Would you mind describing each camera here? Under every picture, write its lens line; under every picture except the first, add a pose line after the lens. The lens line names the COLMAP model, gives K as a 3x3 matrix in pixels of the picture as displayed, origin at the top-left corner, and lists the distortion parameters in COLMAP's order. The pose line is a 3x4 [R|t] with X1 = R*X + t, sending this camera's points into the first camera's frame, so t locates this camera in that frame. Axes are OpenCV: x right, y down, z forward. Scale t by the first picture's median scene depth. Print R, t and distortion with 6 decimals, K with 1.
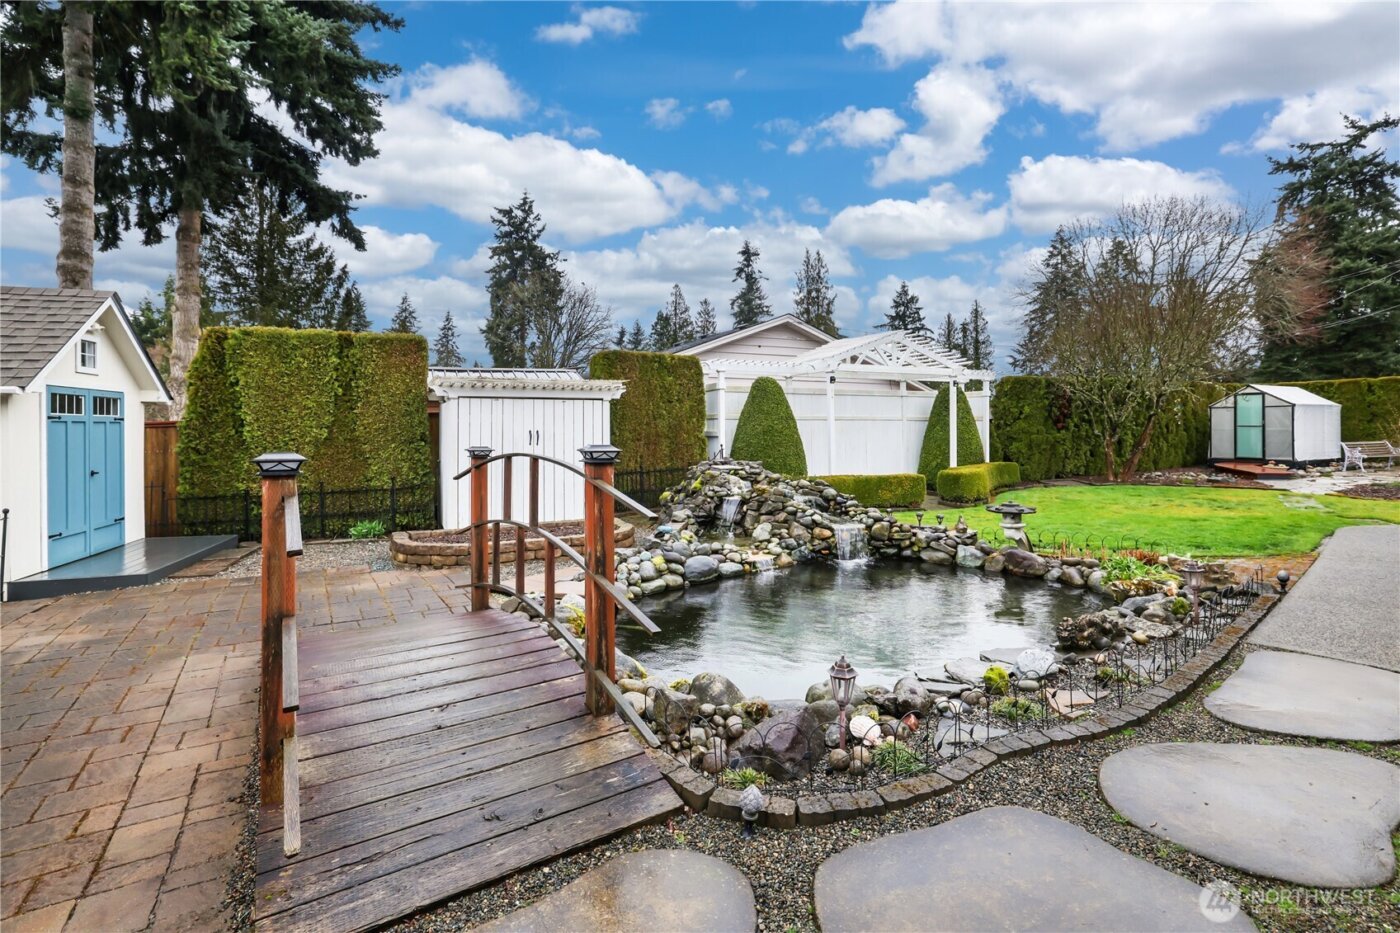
lens RADIAL K [[663.7, 0, 709.5], [0, 663.7, 431.2], [0, 0, 1]] dist [-0.032503, 0.018831]
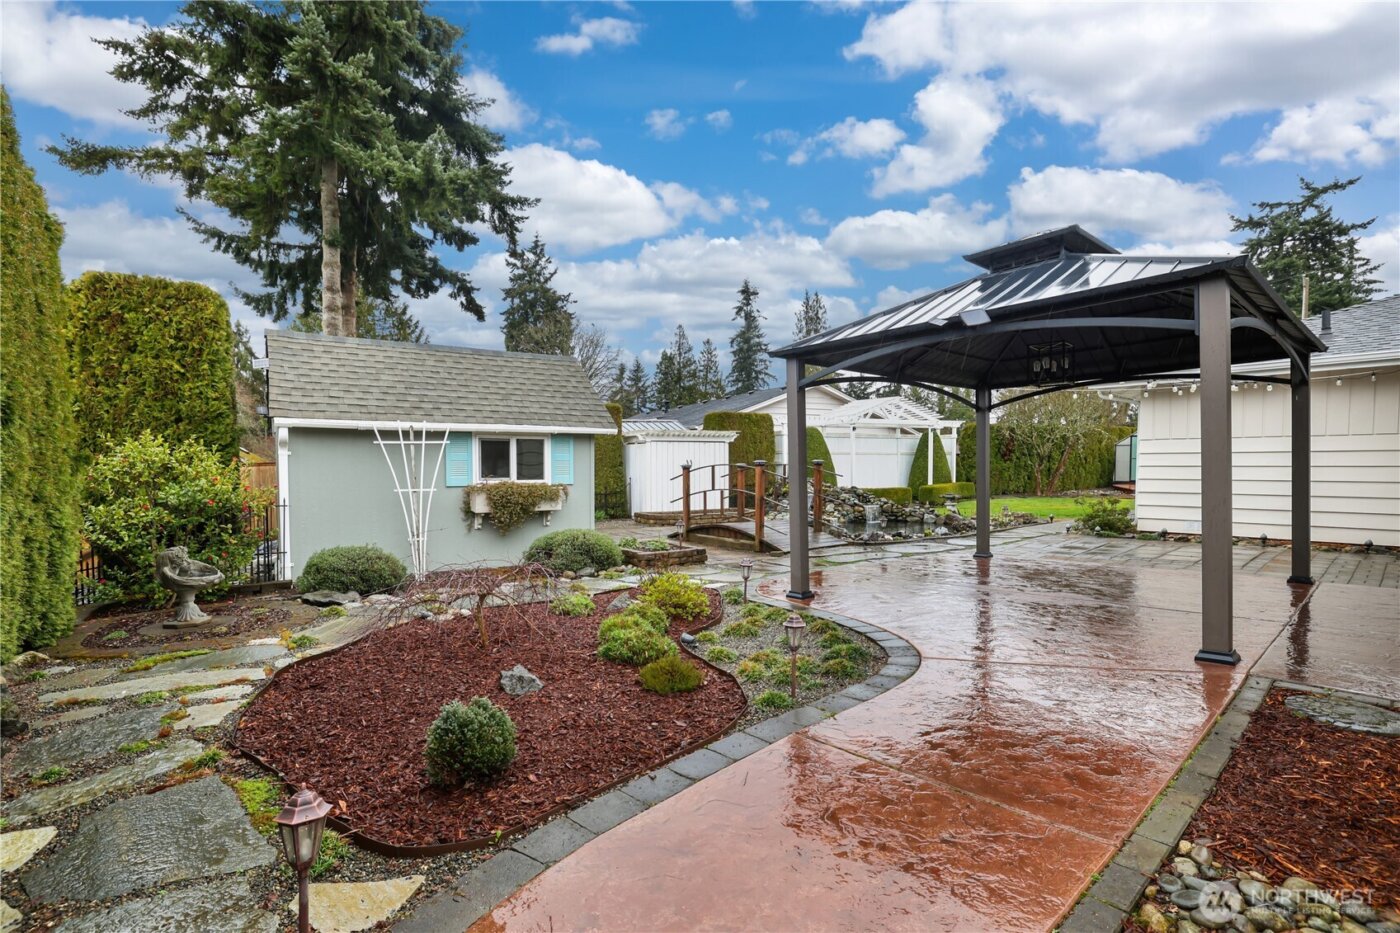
lens RADIAL K [[674.5, 0, 704.9], [0, 674.5, 496.3], [0, 0, 1]] dist [-0.031832, 0.019379]
pose [[0.999963, -0.000655, 0.008541, -0.166414], [0.000279, 0.999032, 0.043992, 0.011990], [-0.008562, -0.043988, 0.998995, -0.551396]]
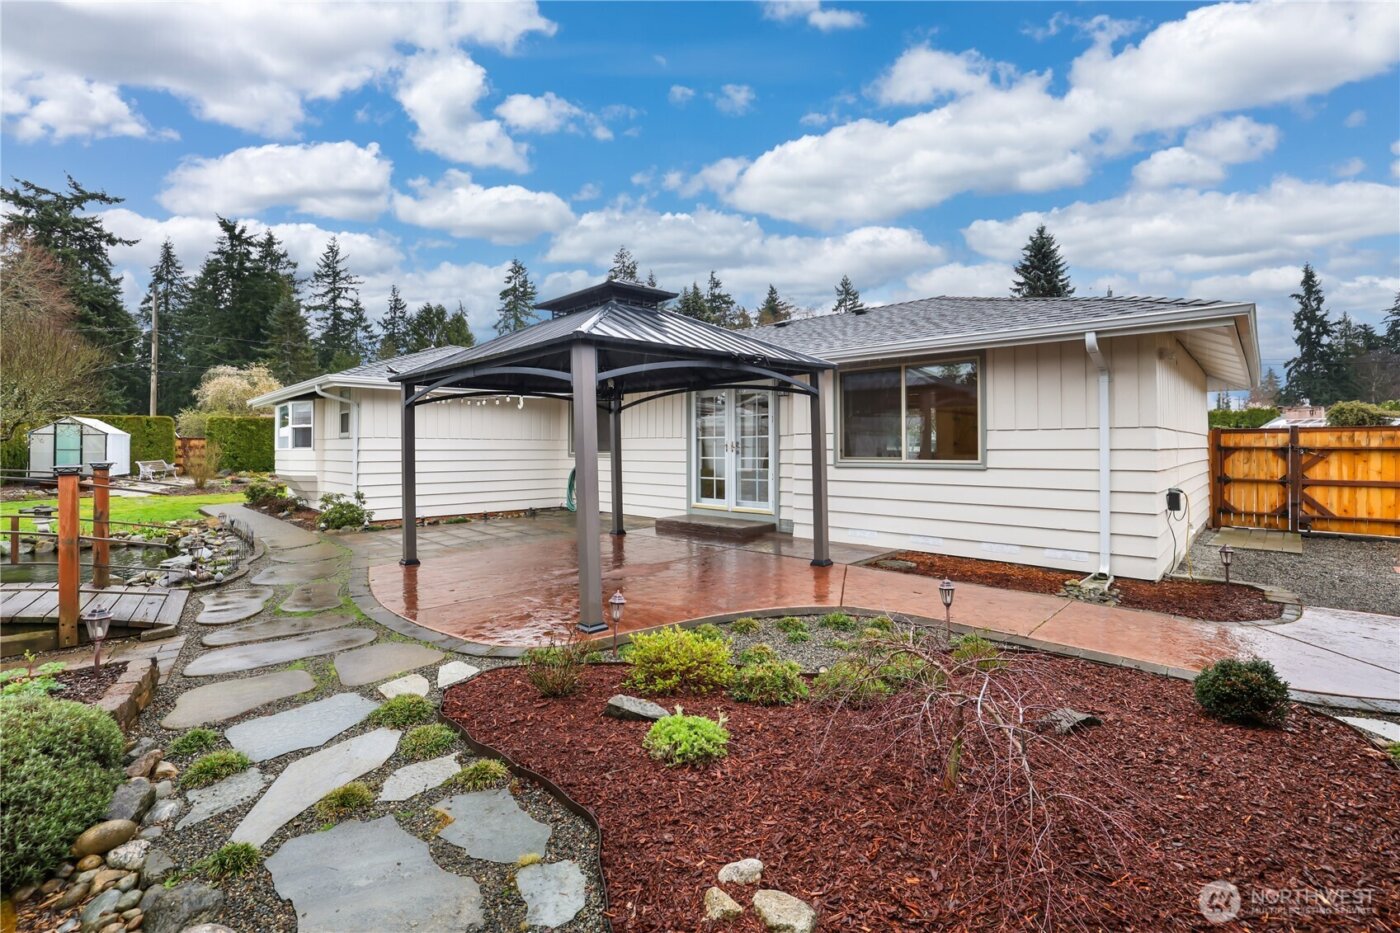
lens RADIAL K [[593.6, 0, 706.2], [0, 593.6, 432.0], [0, 0, 1]] dist [-0.031607, 0.007418]
pose [[-0.069620, 0.028106, 0.997178, -0.405263], [0.004287, 0.999602, -0.027875, -0.007075], [-0.997564, 0.002334, -0.069713, -0.154268]]
